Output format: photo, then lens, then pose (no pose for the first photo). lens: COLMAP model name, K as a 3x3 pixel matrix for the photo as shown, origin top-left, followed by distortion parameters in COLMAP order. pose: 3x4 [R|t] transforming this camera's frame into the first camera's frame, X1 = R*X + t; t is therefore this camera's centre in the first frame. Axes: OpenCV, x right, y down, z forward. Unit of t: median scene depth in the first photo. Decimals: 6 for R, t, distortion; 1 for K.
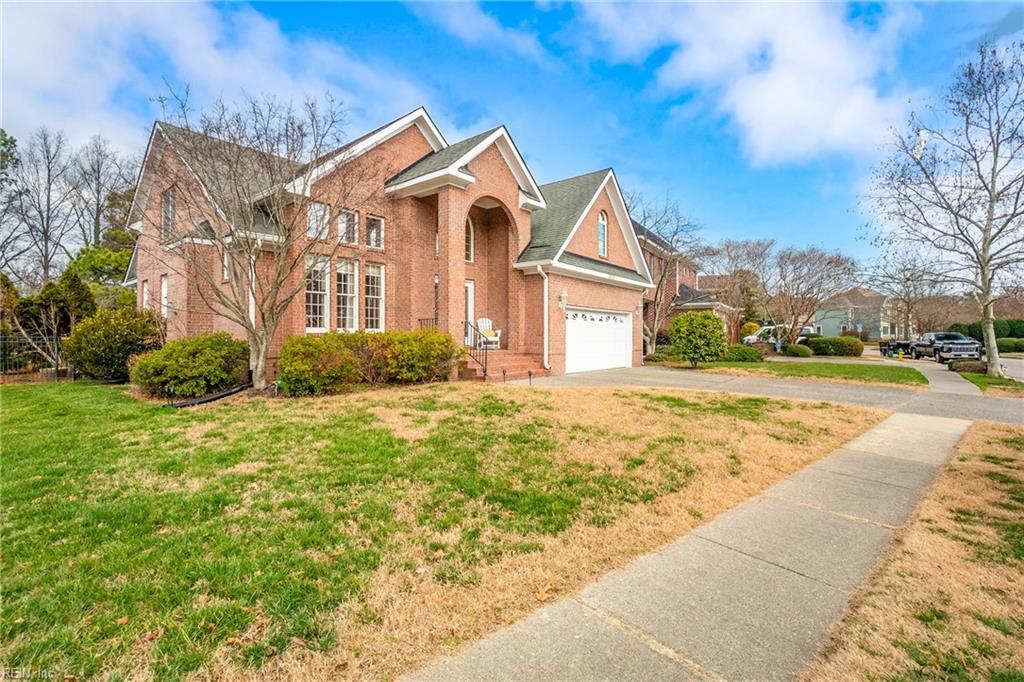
lens RADIAL K [[452.7, 0, 518.7], [0, 452.7, 336.9], [0, 0, 1]] dist [-0.004839, -0.000054]
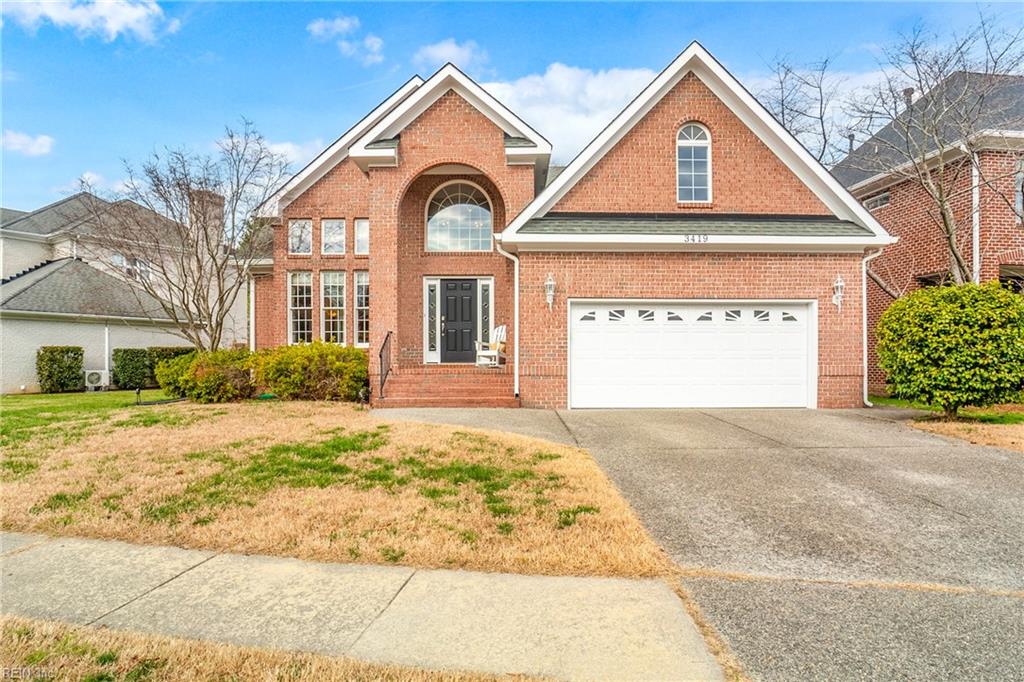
lens RADIAL K [[551.8, 0, 512.6], [0, 551.8, 362.7], [0, 0, 1]] dist [-0.012636, 0.000000]
pose [[0.625540, 0.002563, -0.780188, 0.595270], [-0.001041, 0.999996, 0.002450, 0.016429], [0.780192, -0.000721, 0.625540, 0.416349]]
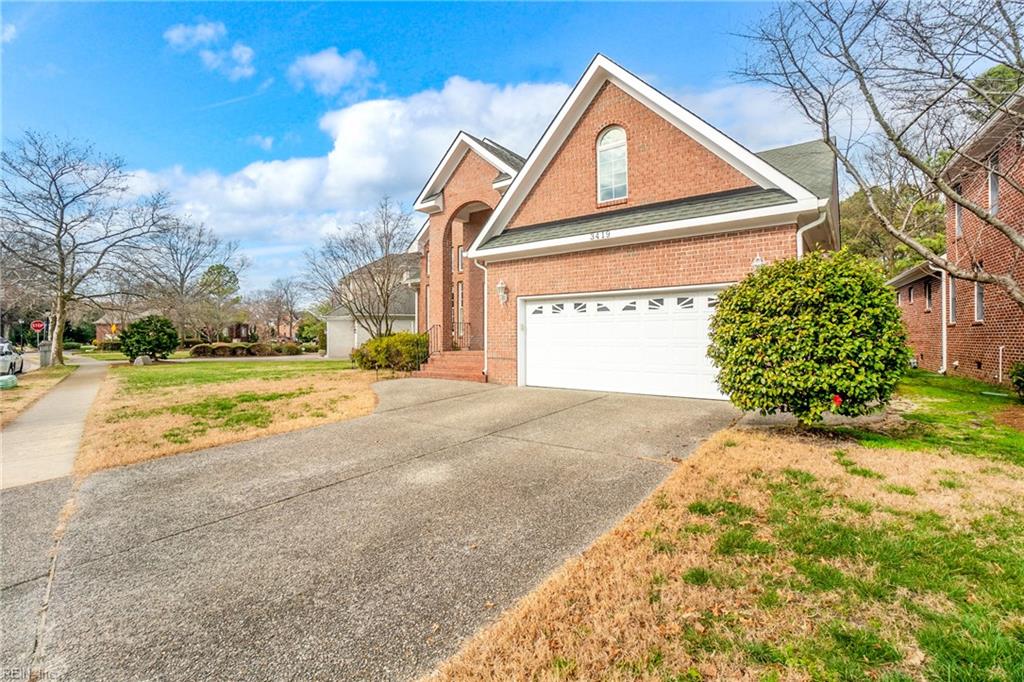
lens RADIAL K [[452.7, 0, 518.7], [0, 452.7, 336.9], [0, 0, 1]] dist [-0.004839, -0.000054]
pose [[0.027023, -0.007382, -0.999608, 0.804351], [-0.004151, 0.999963, -0.007497, 0.004719], [0.999626, 0.004352, 0.026992, 0.892715]]
